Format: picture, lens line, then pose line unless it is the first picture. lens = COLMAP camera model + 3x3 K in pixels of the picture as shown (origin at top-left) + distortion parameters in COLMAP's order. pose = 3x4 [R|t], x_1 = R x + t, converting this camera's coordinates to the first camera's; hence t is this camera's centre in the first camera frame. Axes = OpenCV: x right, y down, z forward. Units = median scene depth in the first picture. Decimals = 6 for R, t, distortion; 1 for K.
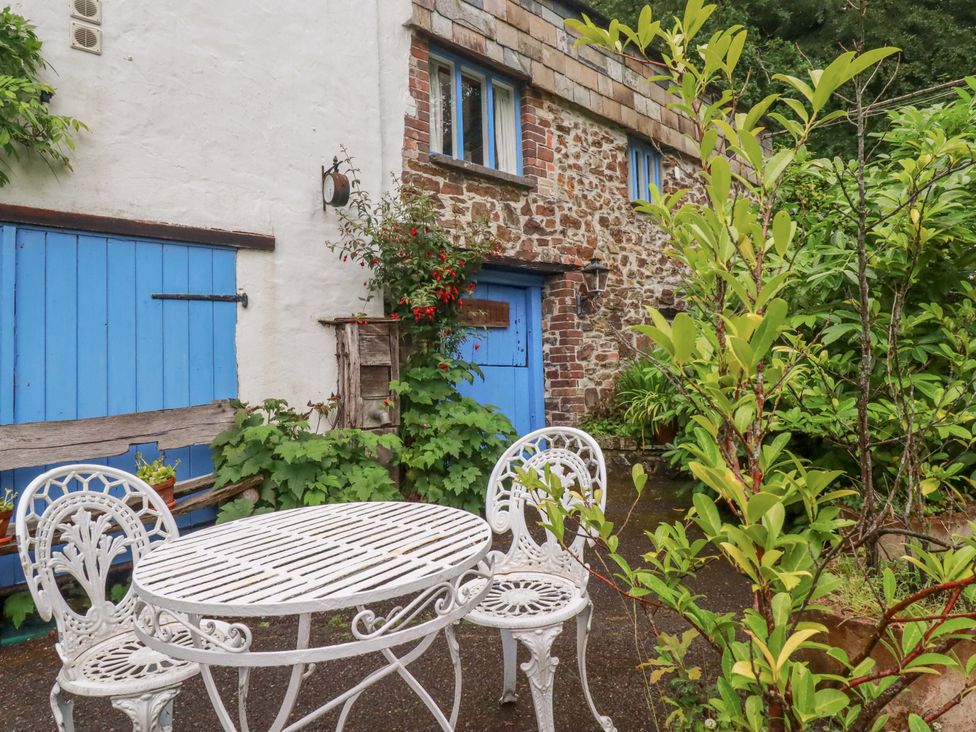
lens RADIAL K [[548.6, 0, 490.2], [0, 548.6, 359.7], [0, 0, 1]] dist [0.007174, -0.017687]
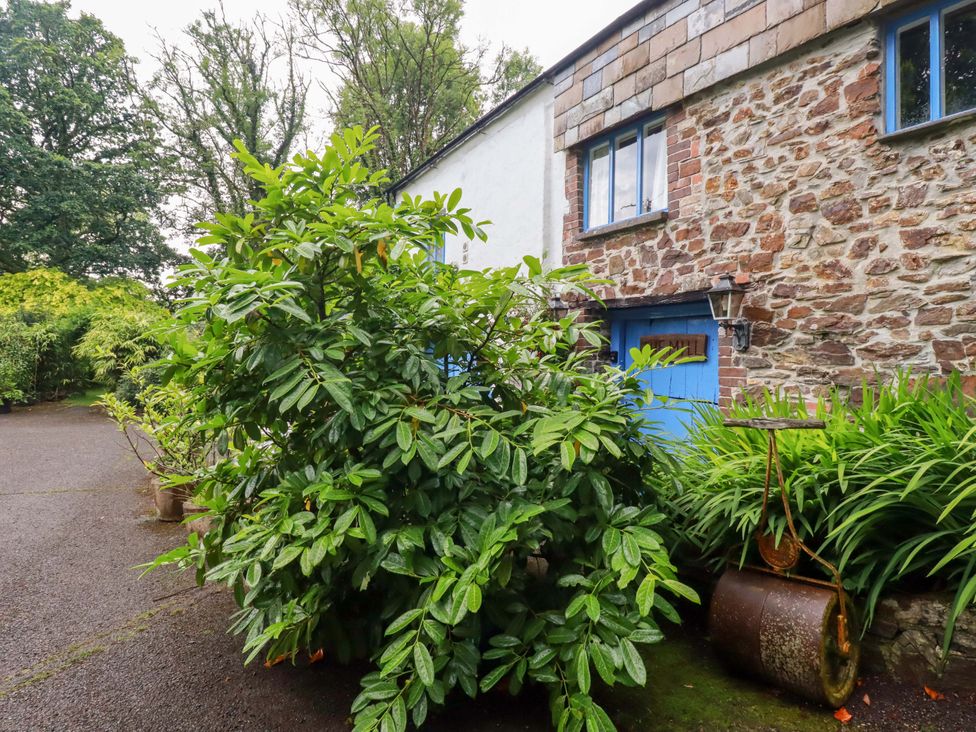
lens RADIAL K [[506.8, 0, 489.9], [0, 506.8, 358.7], [0, 0, 1]] dist [0.000388, -0.013757]
pose [[-0.089623, 0.037328, -0.995276, 0.952949], [0.026526, 0.999032, 0.035080, -0.106020], [0.995622, -0.023257, -0.090526, 0.749752]]
